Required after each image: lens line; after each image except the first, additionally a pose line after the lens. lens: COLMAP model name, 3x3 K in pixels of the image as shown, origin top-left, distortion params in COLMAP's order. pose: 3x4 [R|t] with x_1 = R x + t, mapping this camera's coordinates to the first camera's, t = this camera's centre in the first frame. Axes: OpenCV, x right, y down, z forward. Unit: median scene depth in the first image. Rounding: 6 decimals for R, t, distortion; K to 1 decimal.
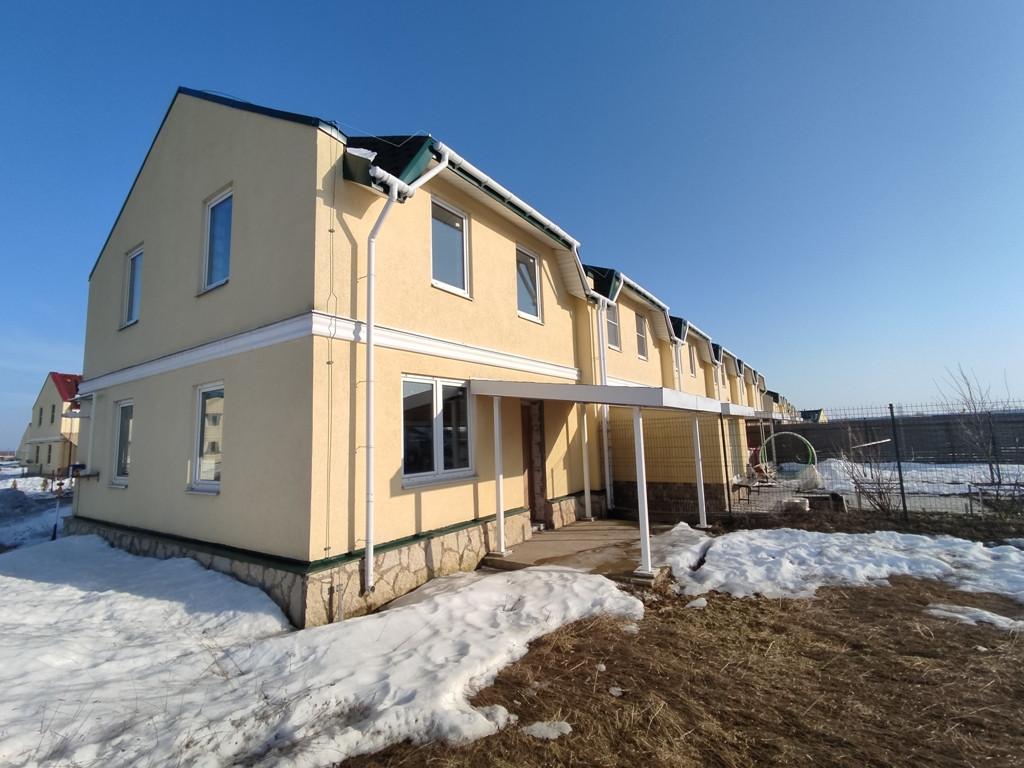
lens RADIAL K [[471.2, 0, 510.7], [0, 471.2, 380.9], [0, 0, 1]] dist [0.004036, -0.001746]
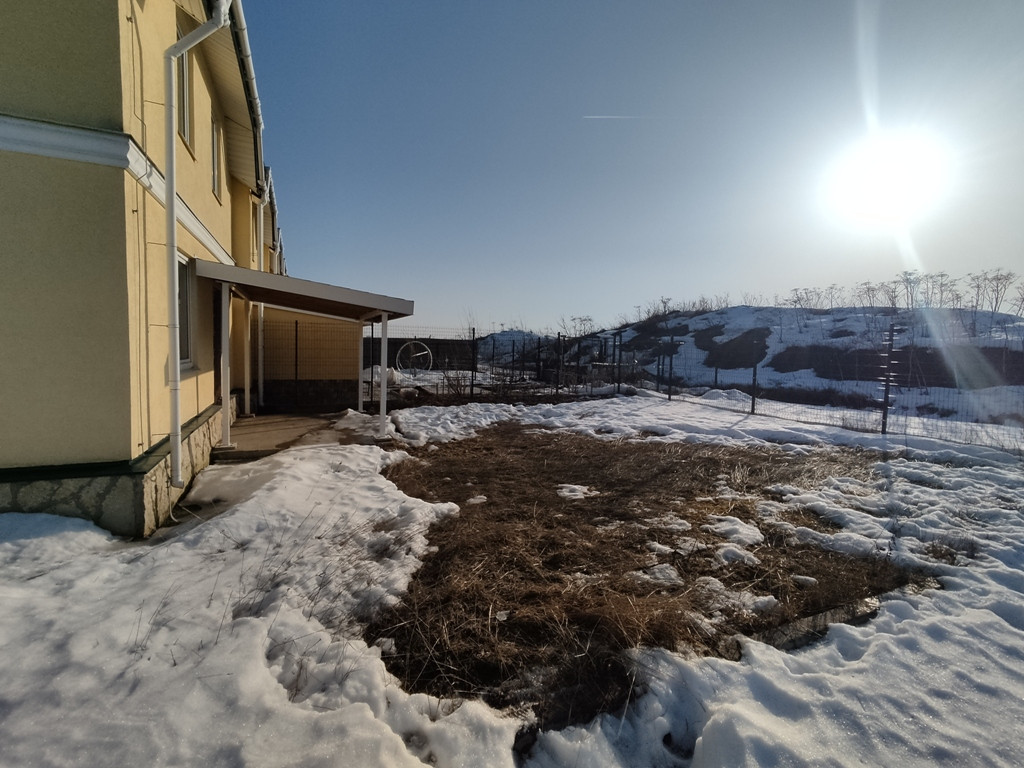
lens RADIAL K [[471.2, 0, 506.9], [0, 471.2, 379.0], [0, 0, 1]] dist [0.004036, -0.001746]
pose [[0.528859, -0.009673, 0.848654, -0.780343], [-0.141899, 0.984852, 0.099653, 0.073481], [-0.836763, -0.173126, 0.519476, 0.061517]]
